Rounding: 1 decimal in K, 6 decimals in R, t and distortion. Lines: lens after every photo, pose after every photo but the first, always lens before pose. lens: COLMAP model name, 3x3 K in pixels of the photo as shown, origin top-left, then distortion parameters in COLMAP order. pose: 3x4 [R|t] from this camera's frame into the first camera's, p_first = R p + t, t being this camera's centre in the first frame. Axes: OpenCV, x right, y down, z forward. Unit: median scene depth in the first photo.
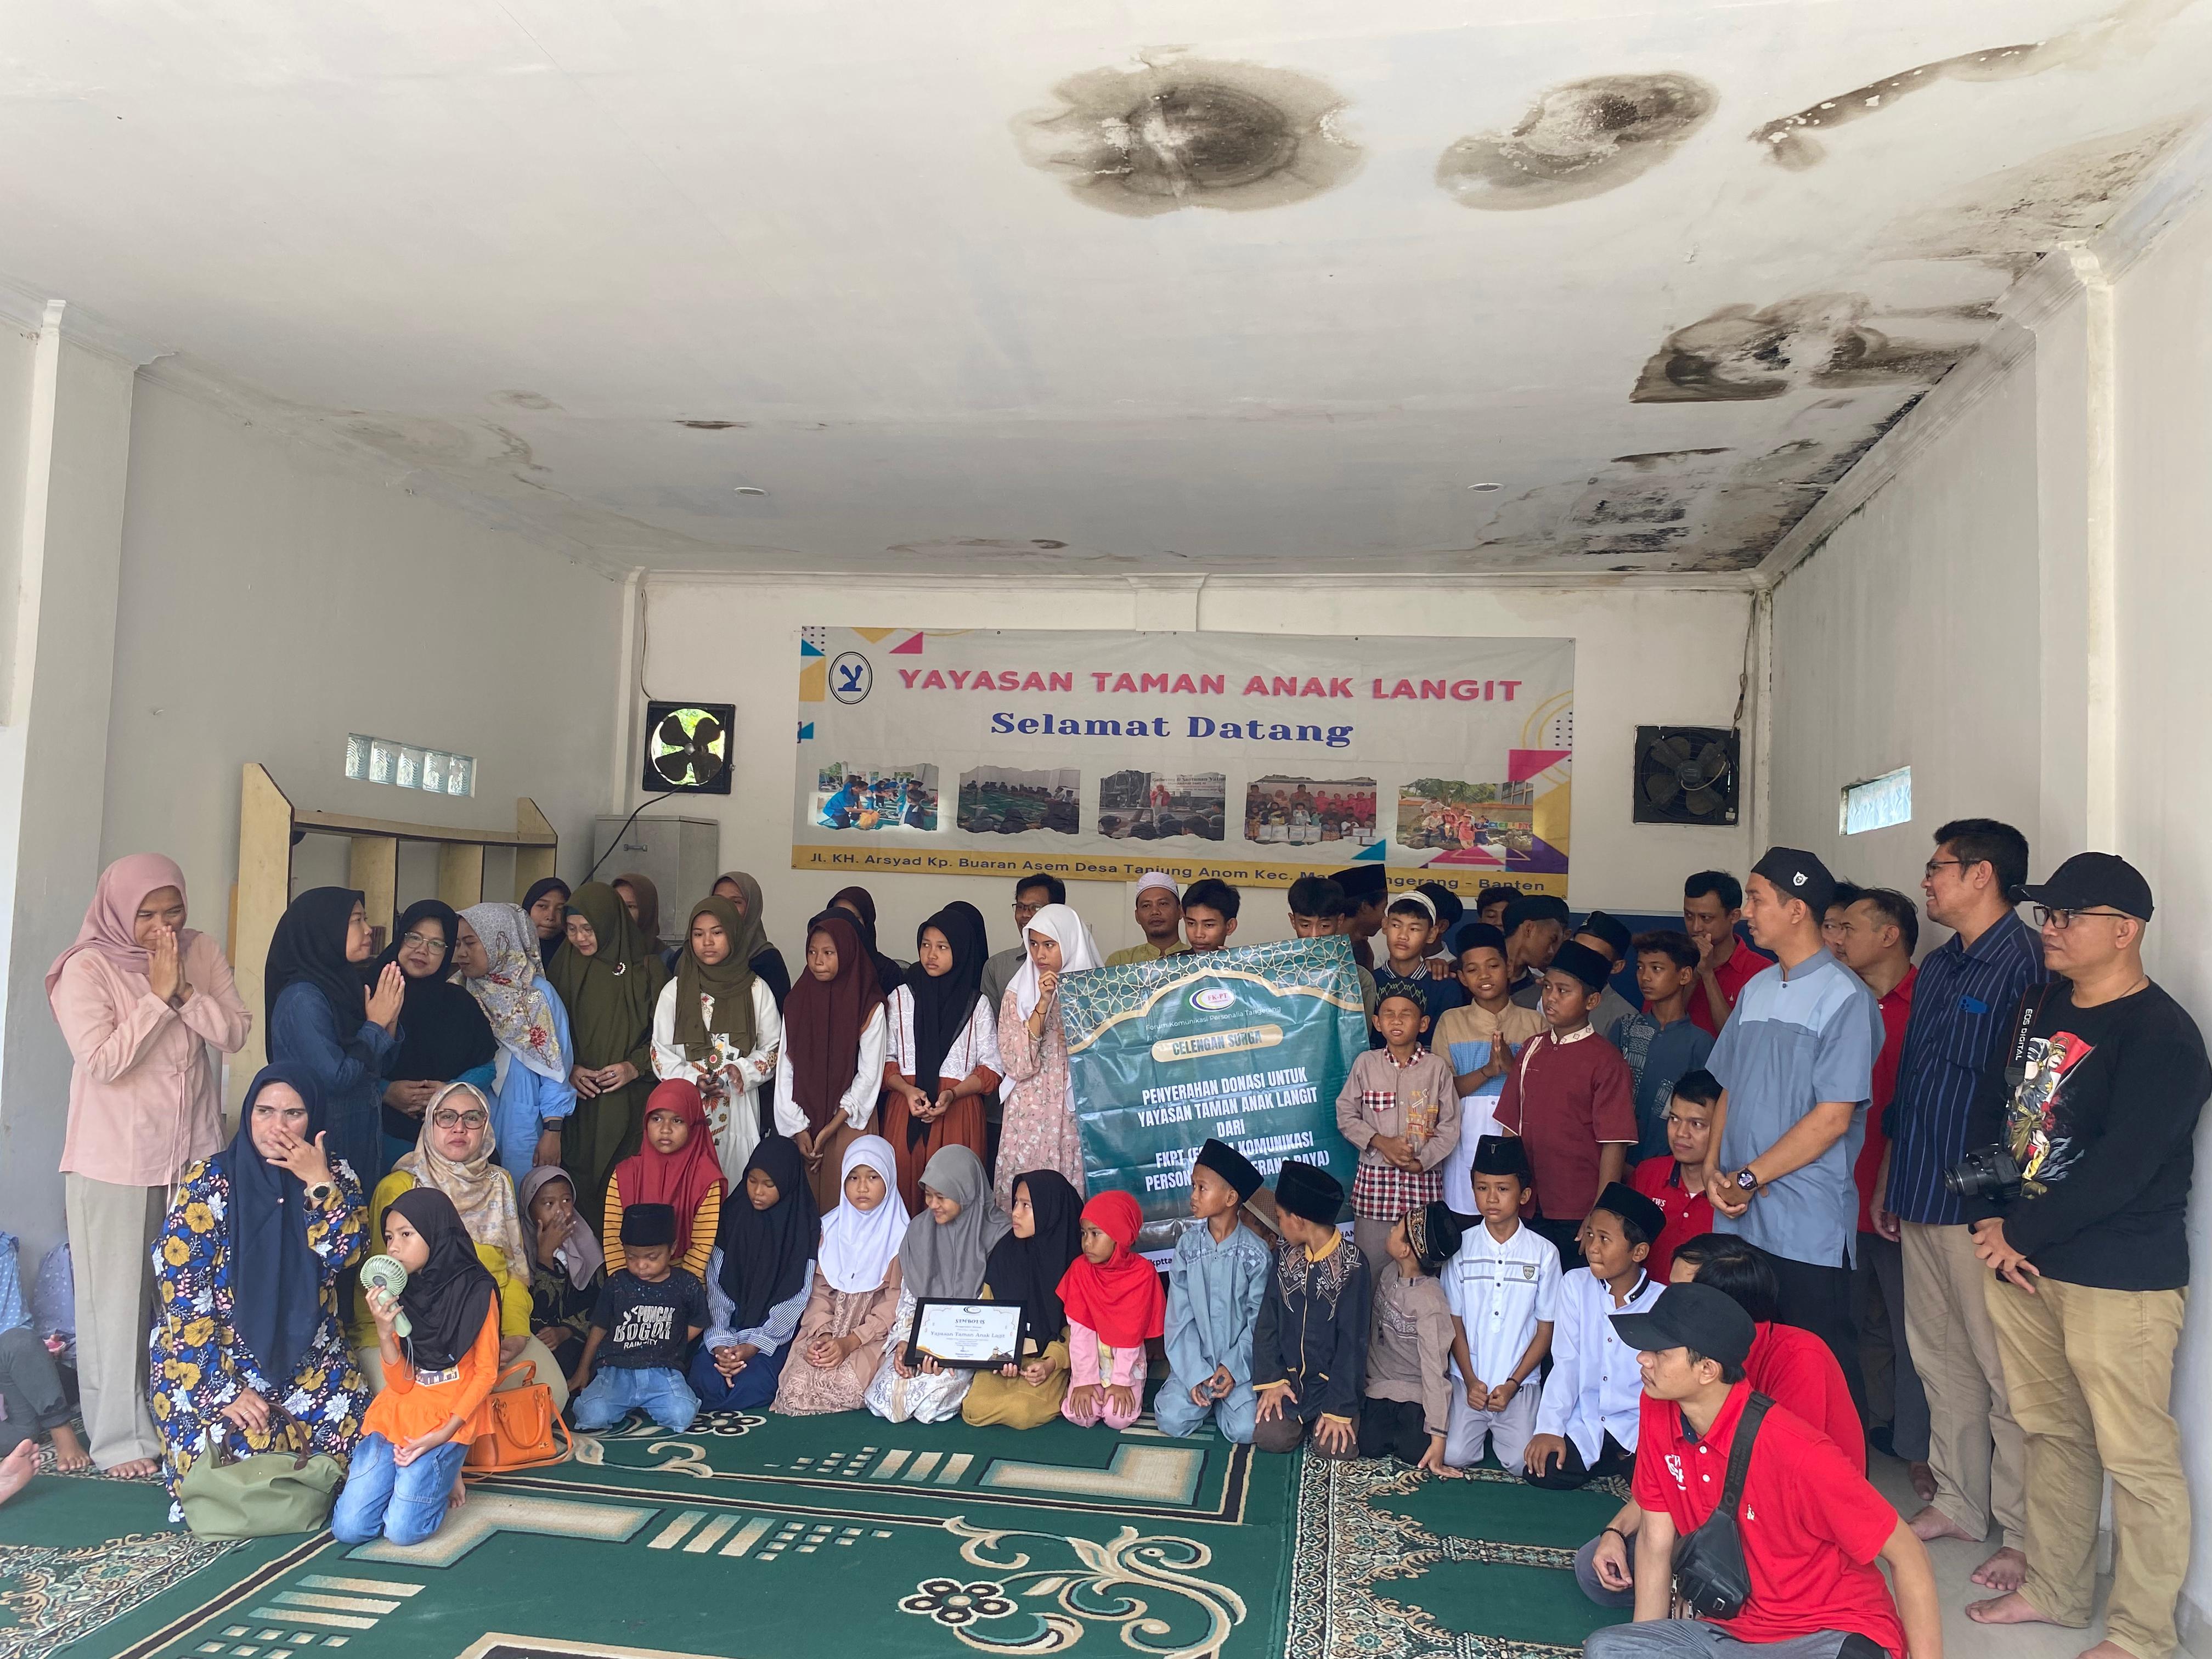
lens RADIAL K [[1694.3, 0, 1111.7], [0, 1694.3, 814.0], [0, 0, 1]] dist [0.055522, -0.078940]
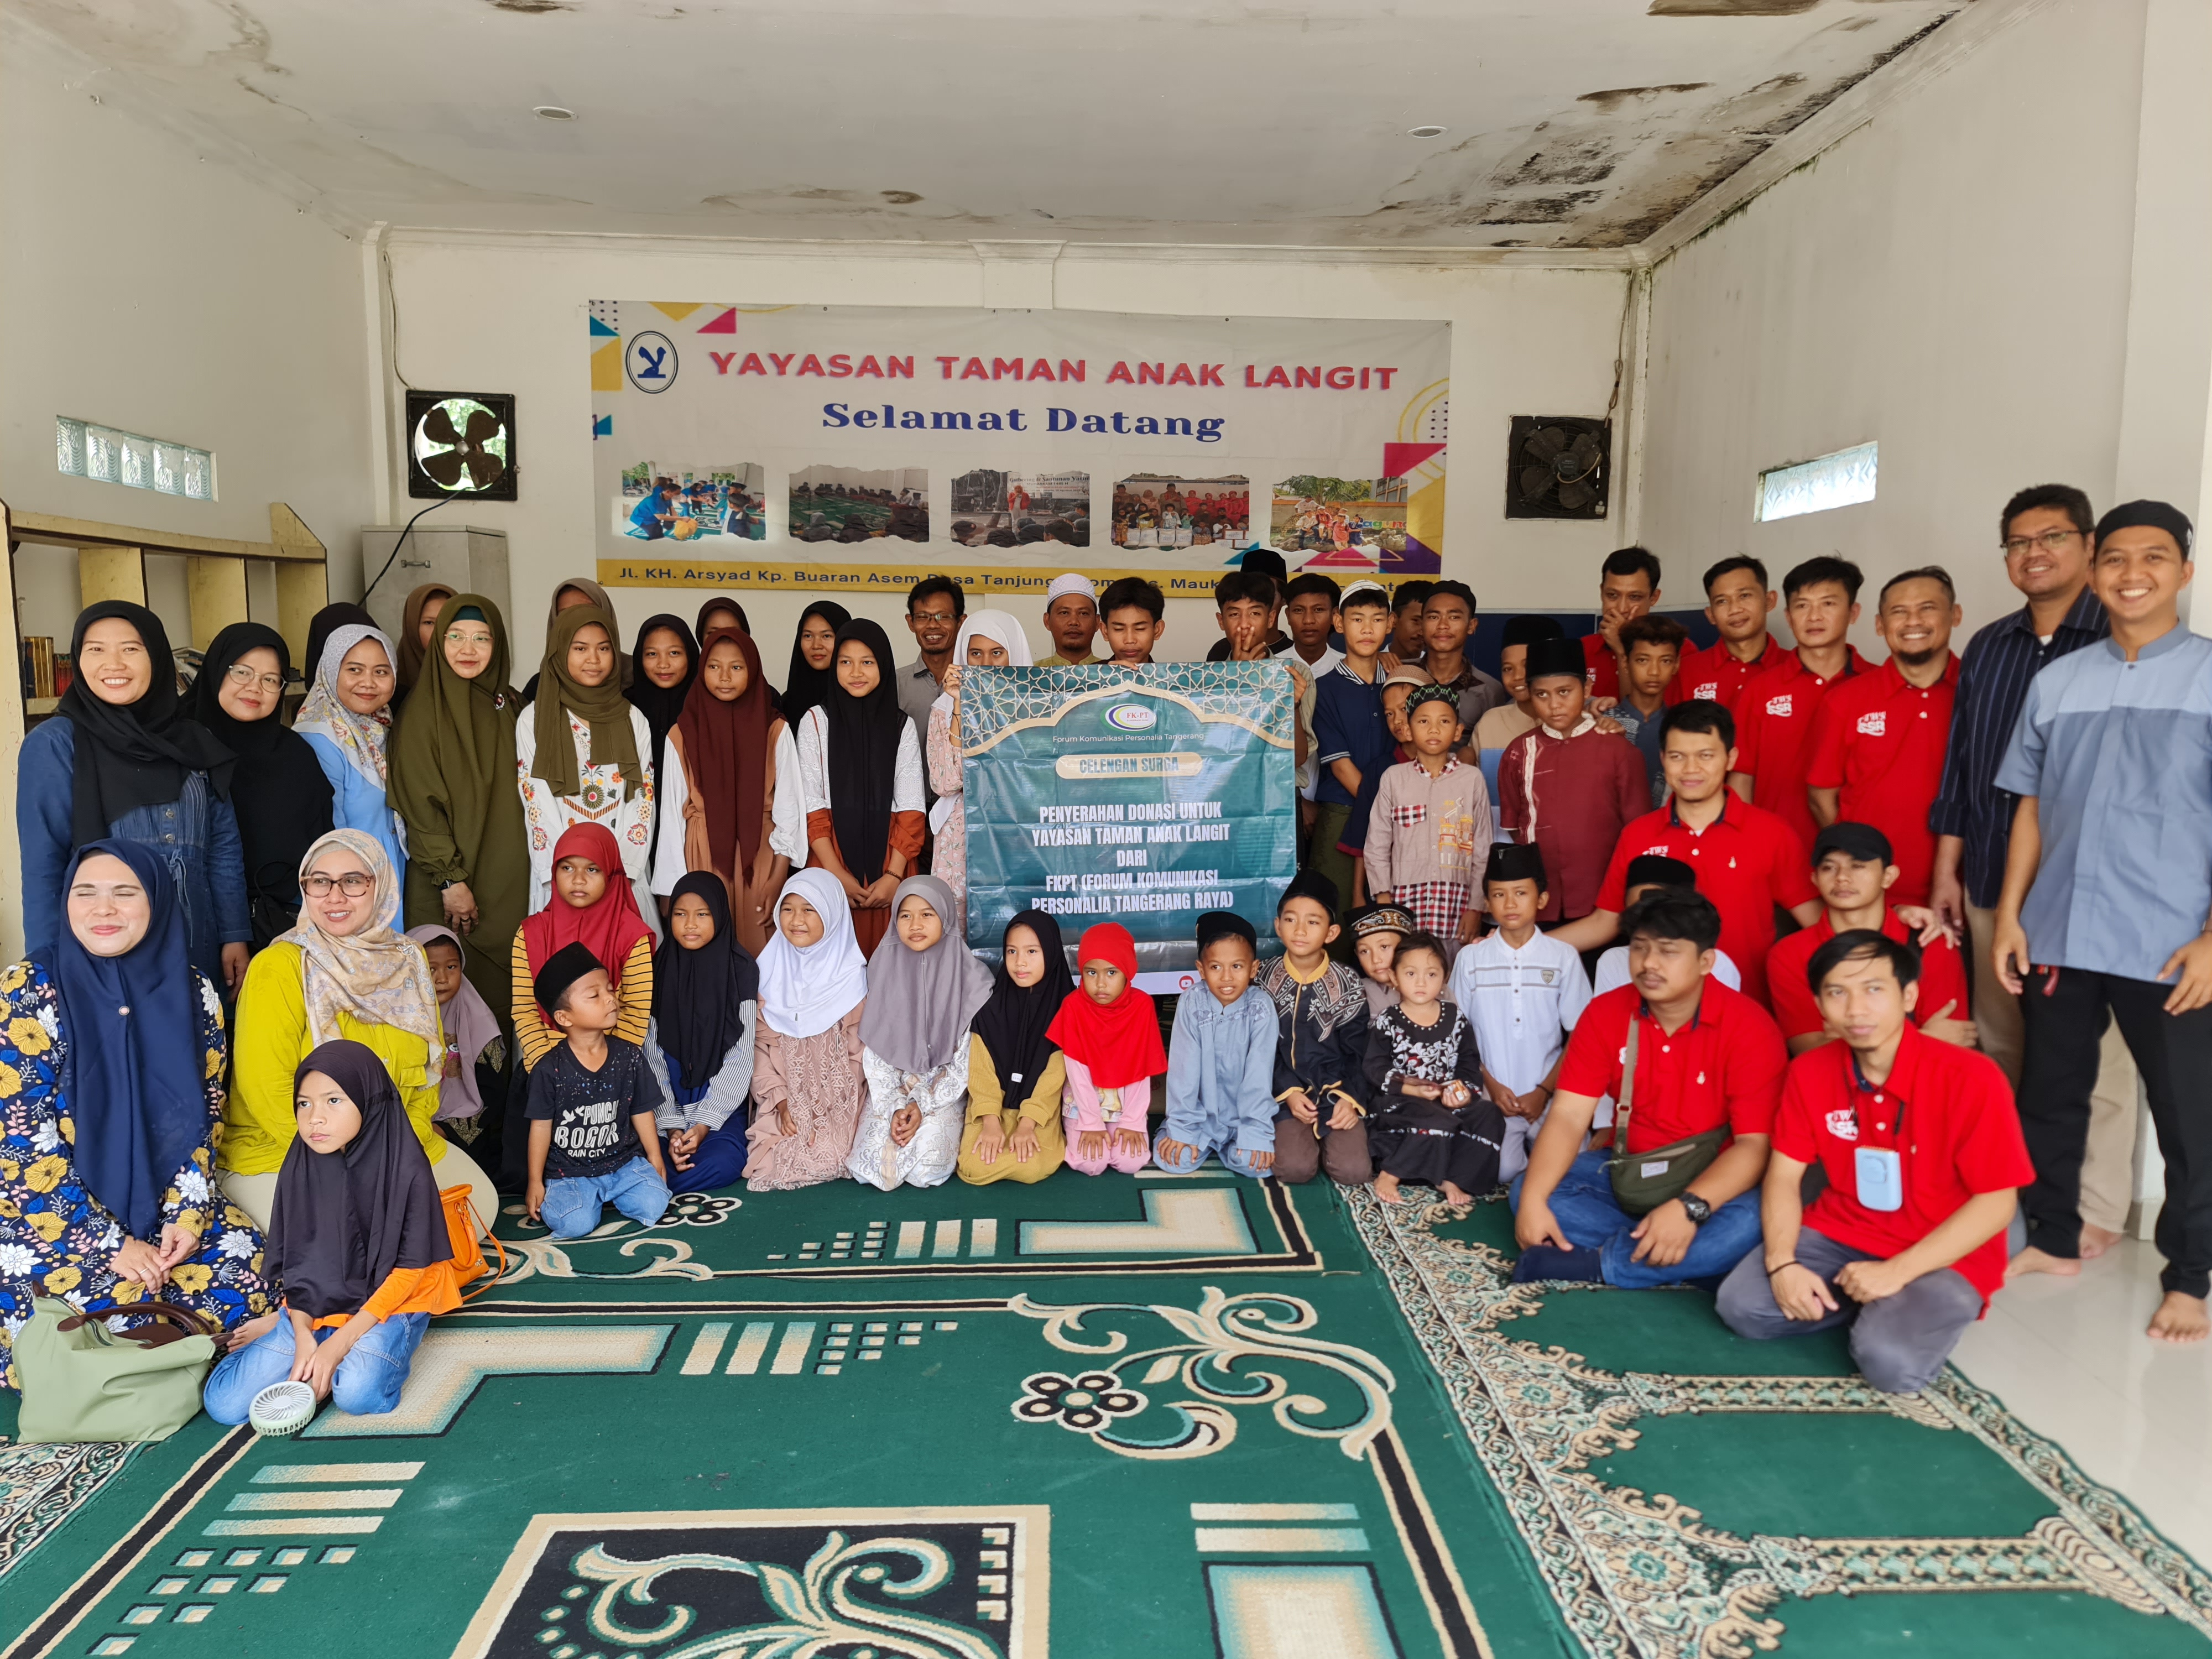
lens RADIAL K [[1628.9, 0, 1127.3], [0, 1628.9, 841.4], [0, 0, 1]] dist [0.040358, -0.016941]
pose [[0.980632, -0.050139, 0.189334, -0.094097], [0.014828, 0.982910, 0.183489, 0.011687], [-0.195298, -0.177127, 0.964616, 0.106308]]
